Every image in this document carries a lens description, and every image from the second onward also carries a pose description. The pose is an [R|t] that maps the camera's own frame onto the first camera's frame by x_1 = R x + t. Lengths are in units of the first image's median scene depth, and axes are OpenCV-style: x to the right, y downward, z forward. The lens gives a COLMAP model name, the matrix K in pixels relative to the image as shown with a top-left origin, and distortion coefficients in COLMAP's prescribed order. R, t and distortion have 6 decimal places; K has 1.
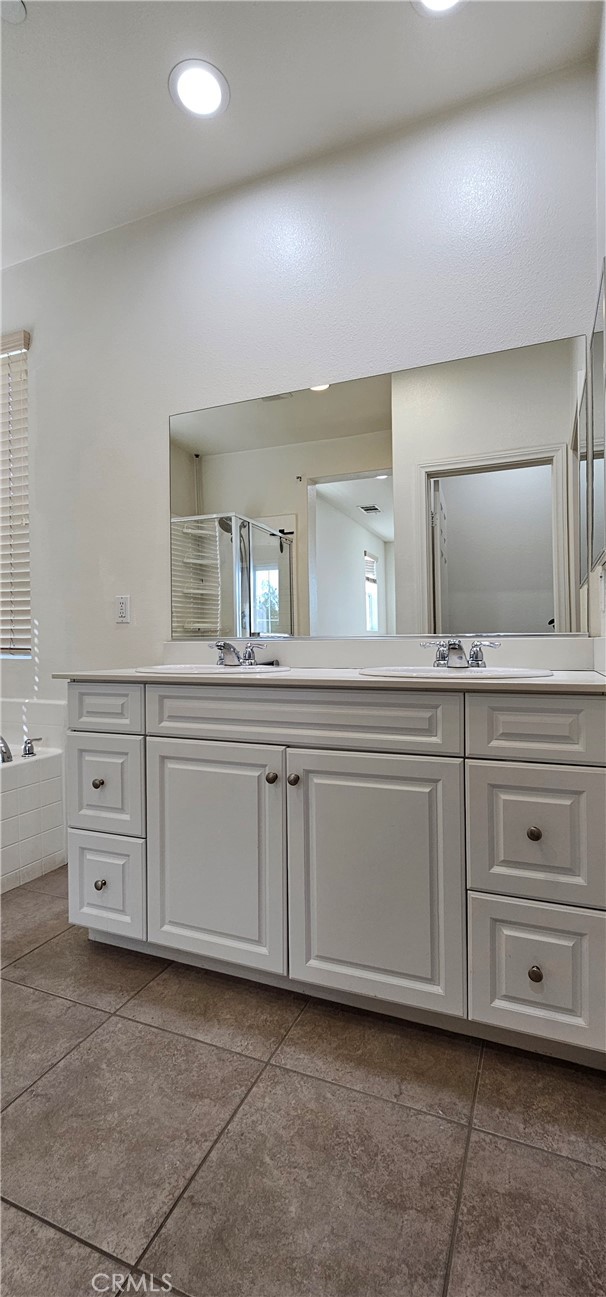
lens RADIAL K [[549.7, 0, 303.0], [0, 549.7, 648.5], [0, 0, 1]] dist [-0.002835, 0.000104]
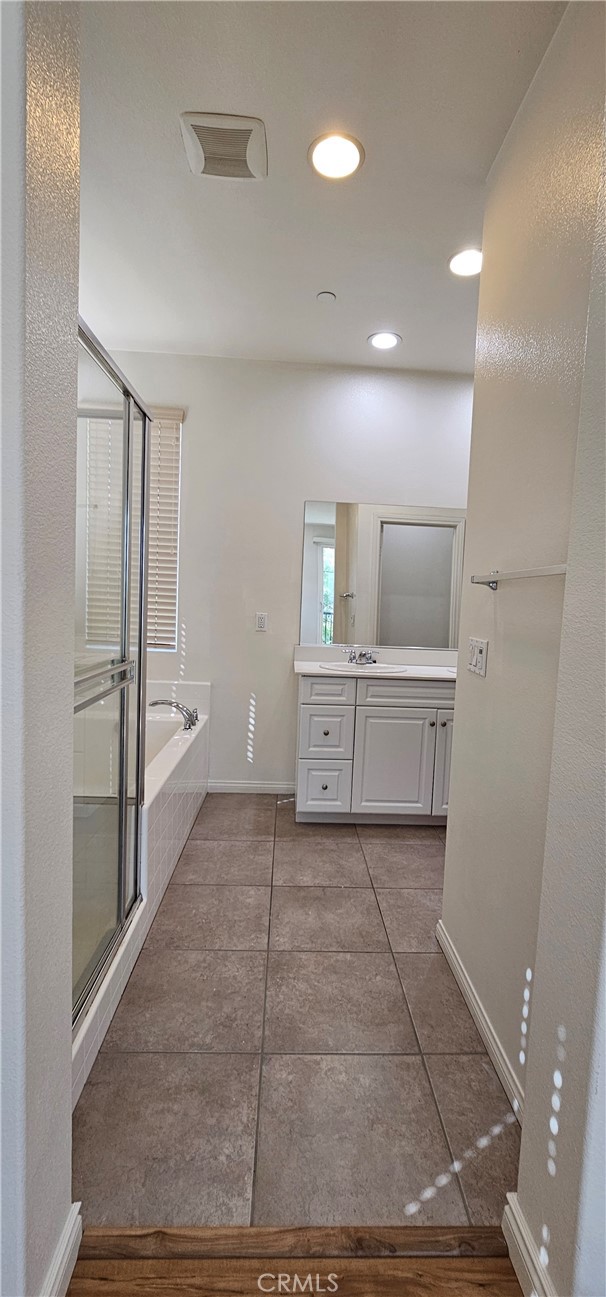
lens RADIAL K [[549.7, 0, 303.0], [0, 549.7, 648.5], [0, 0, 1]] dist [-0.002835, 0.000104]
pose [[0.905807, 0.014406, 0.423446, -1.221071], [-0.046520, 0.996761, 0.065604, -0.147357], [-0.421129, -0.079123, 0.903543, -0.589930]]
